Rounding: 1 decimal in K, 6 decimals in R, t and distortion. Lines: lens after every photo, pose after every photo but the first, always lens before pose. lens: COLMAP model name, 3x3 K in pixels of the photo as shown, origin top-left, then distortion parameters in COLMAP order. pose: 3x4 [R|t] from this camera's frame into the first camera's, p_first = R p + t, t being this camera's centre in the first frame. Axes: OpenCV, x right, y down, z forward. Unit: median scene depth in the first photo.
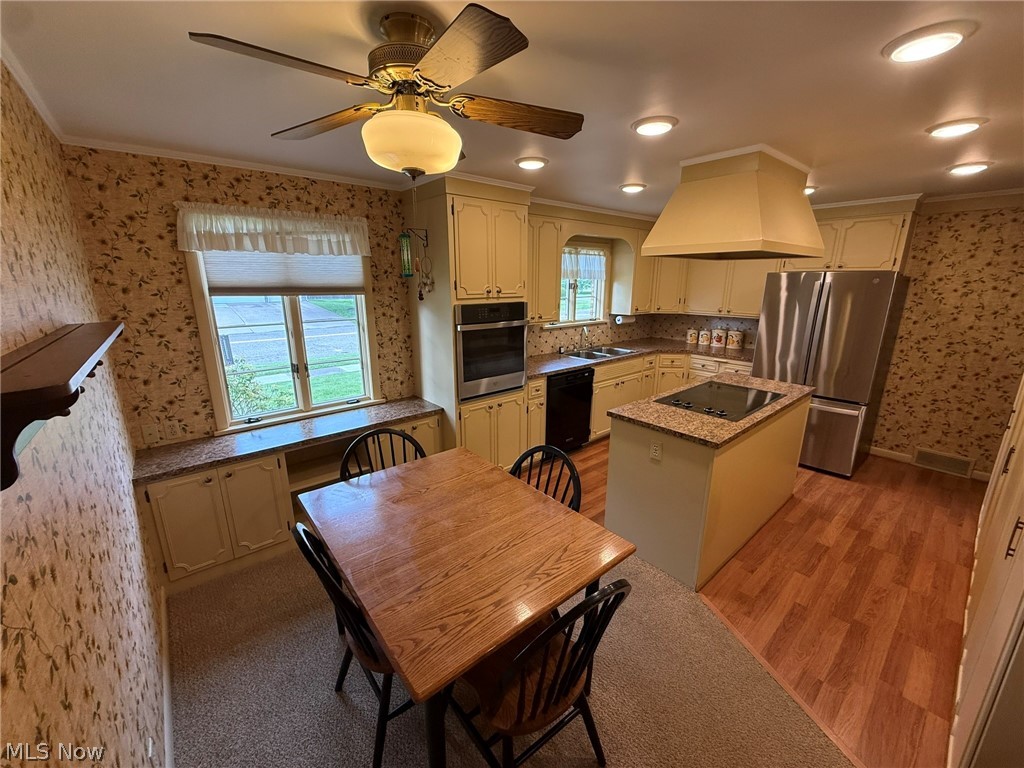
lens RADIAL K [[406.3, 0, 509.8], [0, 406.3, 383.7], [0, 0, 1]] dist [-0.001413, 0.000263]
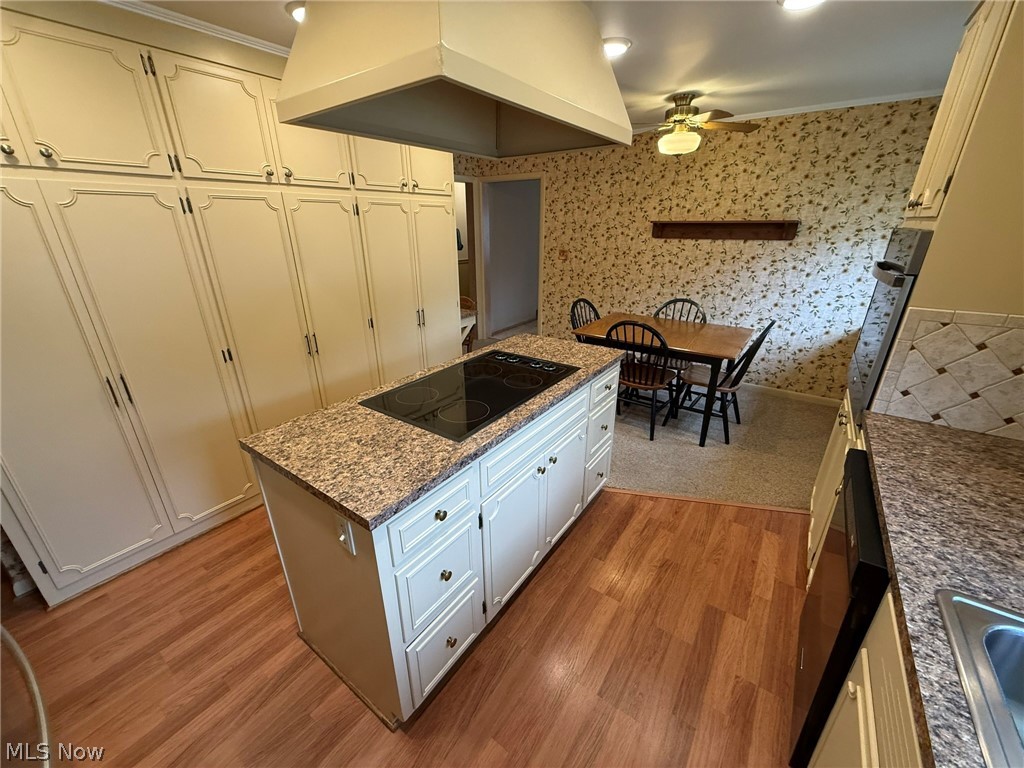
lens RADIAL K [[406.3, 0, 511.4], [0, 406.3, 384.1], [0, 0, 1]] dist [-0.001413, 0.000263]
pose [[-0.969008, 0.098448, -0.226566, 0.490148], [-0.054096, 0.810330, 0.583471, -0.265976], [0.241035, 0.577644, -0.779891, 1.191068]]
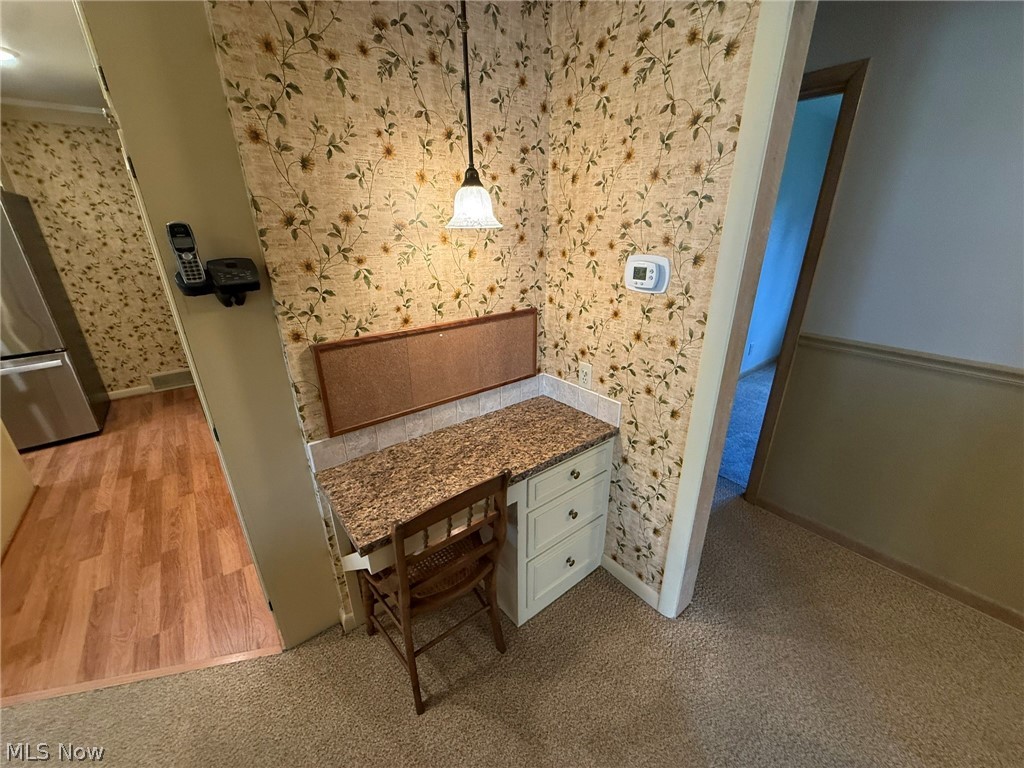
lens RADIAL K [[406.3, 0, 511.8], [0, 406.3, 386.5], [0, 0, 1]] dist [-0.001413, 0.000263]
pose [[0.029893, -0.374183, 0.926873, 0.079566], [0.257115, 0.898963, 0.354624, 0.058479], [-0.965918, 0.227712, 0.123081, -0.002902]]
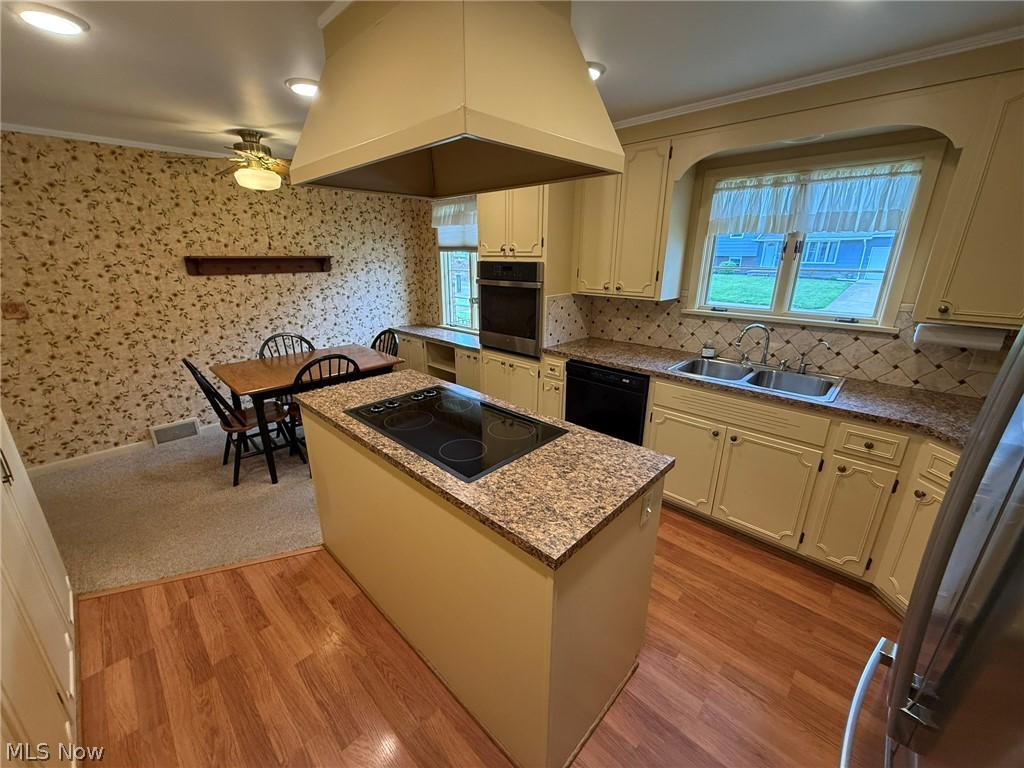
lens RADIAL K [[406.3, 0, 509.6], [0, 406.3, 383.7], [0, 0, 1]] dist [-0.001413, 0.000263]
pose [[0.104023, 0.304846, -0.946704, 0.869860], [-0.249790, 0.929366, 0.271816, -0.164585], [0.962696, 0.208202, 0.172823, 0.767186]]
